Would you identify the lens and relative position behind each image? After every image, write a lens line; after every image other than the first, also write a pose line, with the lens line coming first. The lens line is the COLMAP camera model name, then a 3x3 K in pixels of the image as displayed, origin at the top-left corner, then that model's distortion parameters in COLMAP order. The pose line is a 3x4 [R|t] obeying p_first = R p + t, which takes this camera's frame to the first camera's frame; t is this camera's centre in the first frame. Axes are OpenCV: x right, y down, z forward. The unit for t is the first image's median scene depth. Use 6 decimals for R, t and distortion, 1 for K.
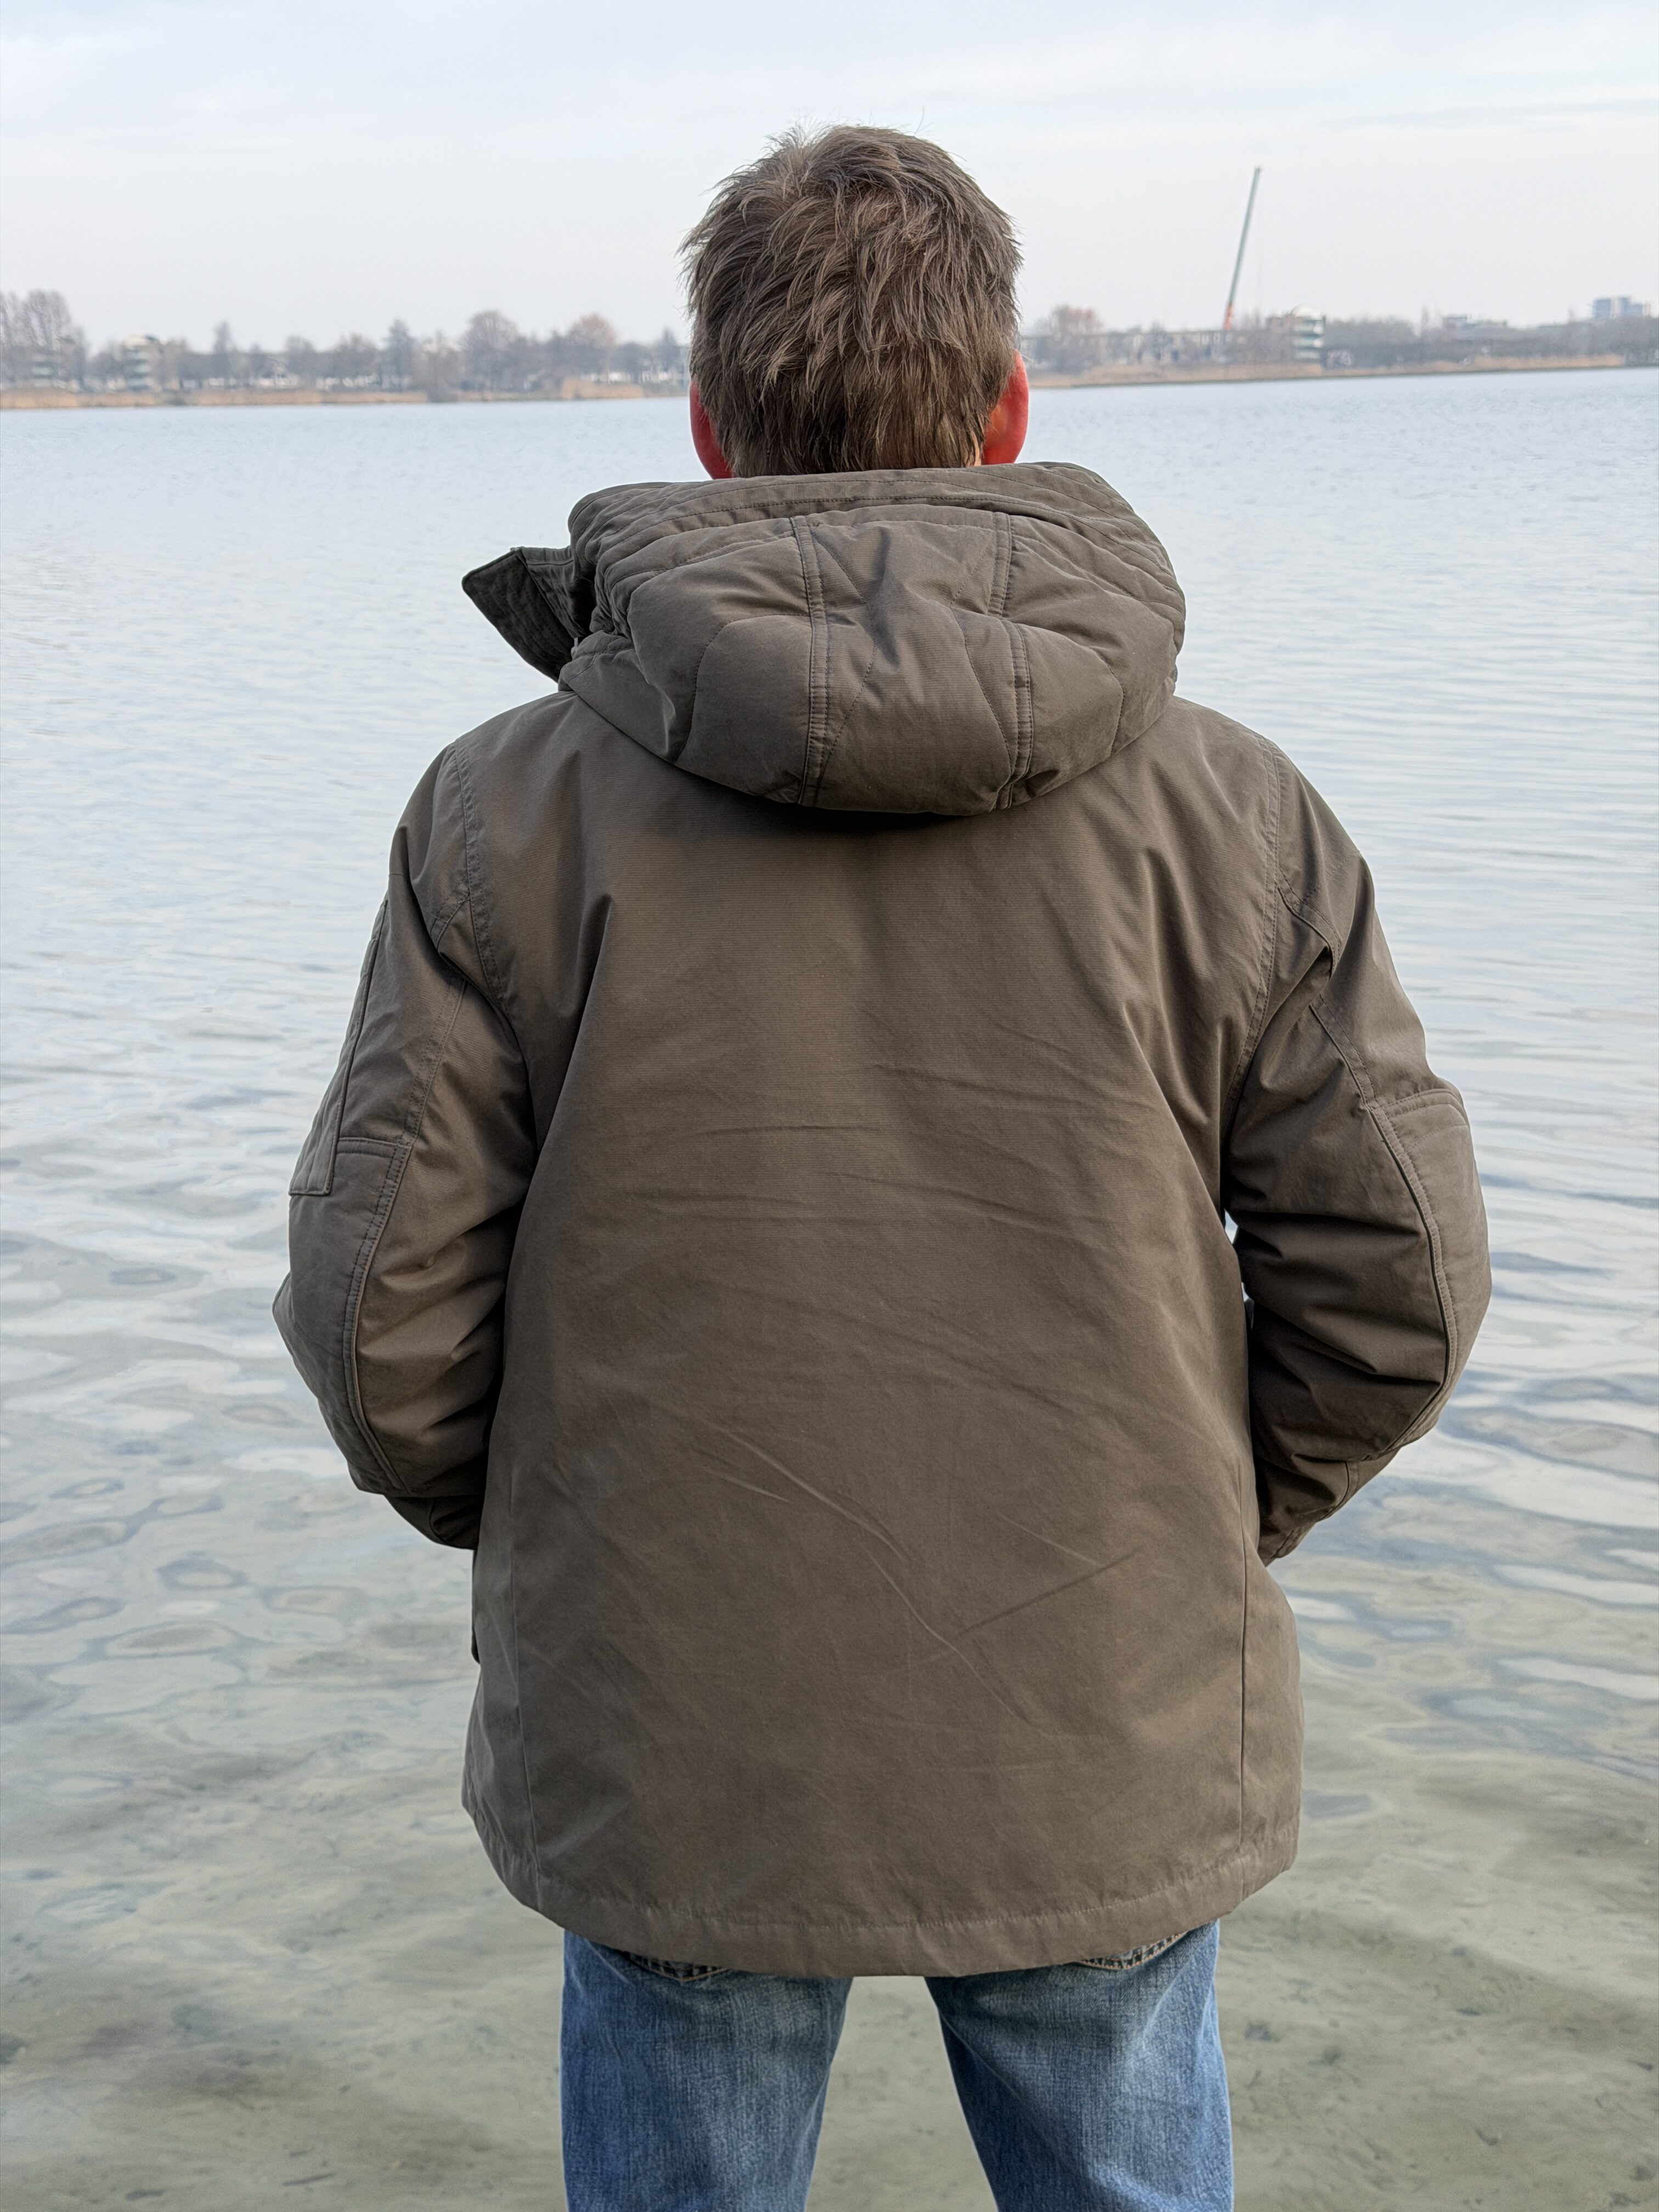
lens RADIAL K [[3085.2, 0, 829.5], [0, 3085.2, 1106.0], [0, 0, 1]] dist [0.012982, 0.022336]
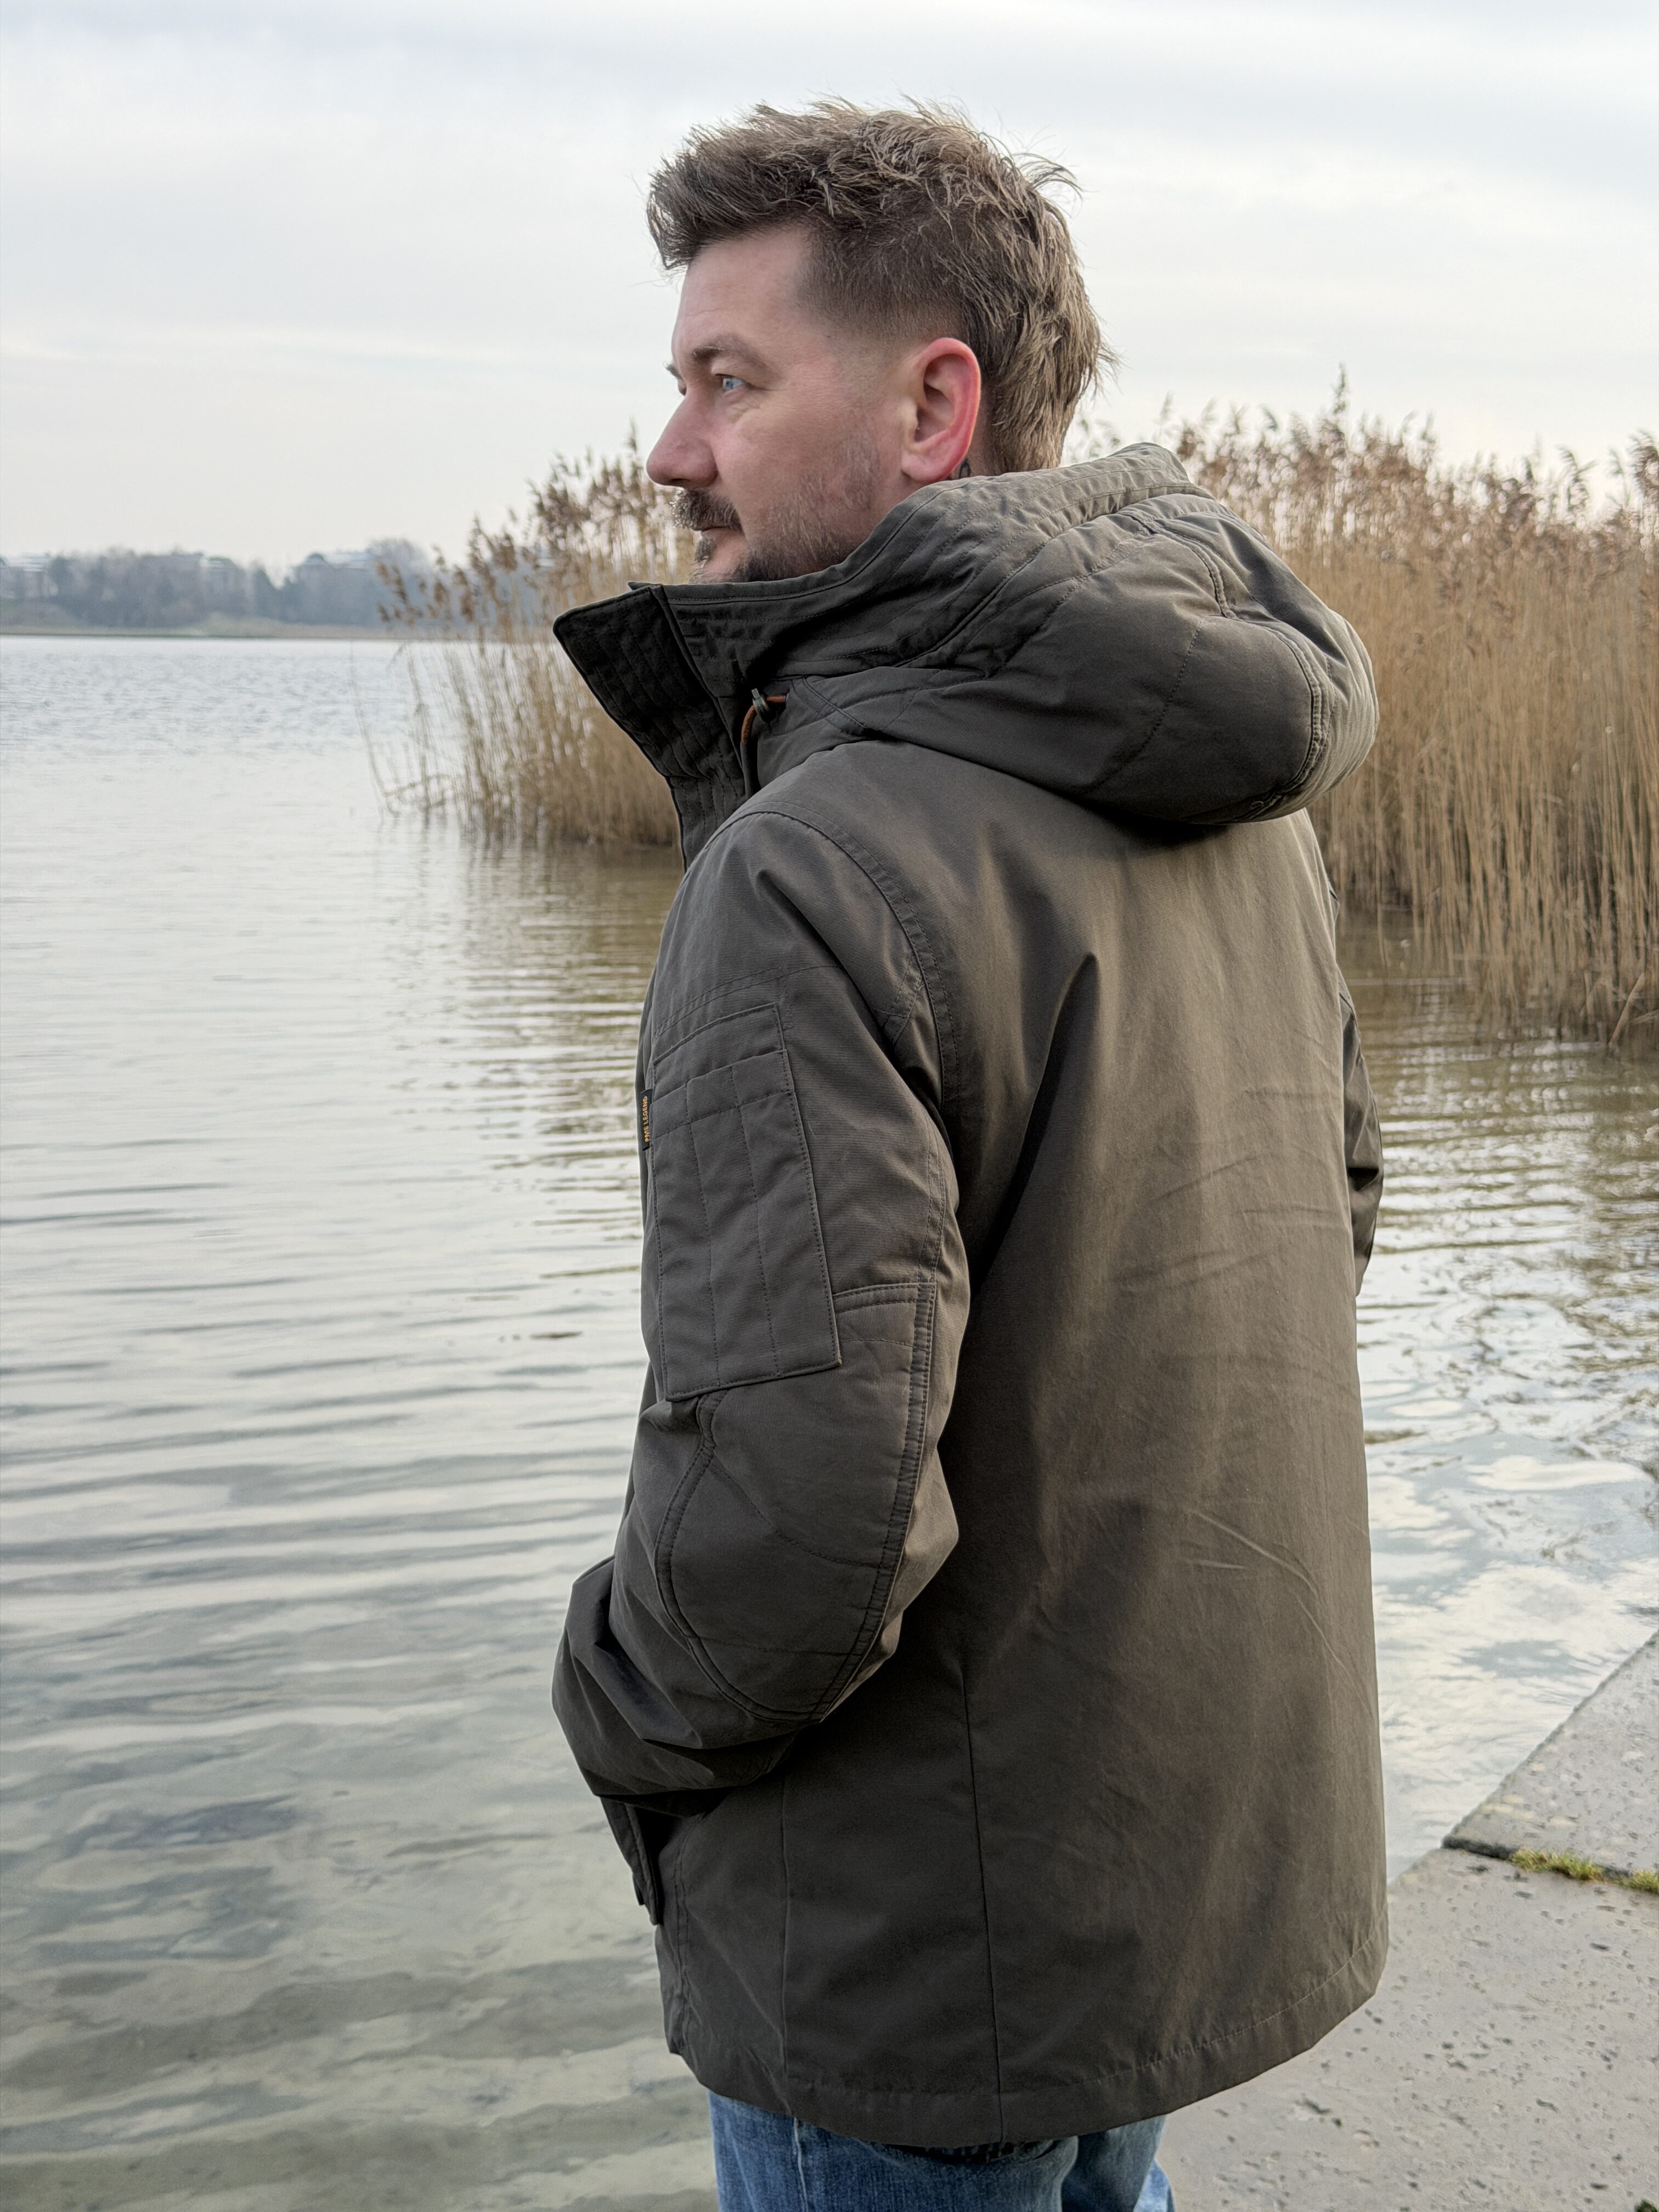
lens RADIAL K [[3085.2, 0, 829.5], [0, 3085.2, 1106.0], [0, 0, 1]] dist [0.012982, 0.022336]
pose [[0.745527, -0.190052, 0.638804, -0.688278], [0.190880, 0.979216, 0.068560, -0.097984], [-0.638557, 0.070822, 0.766309, 0.366146]]
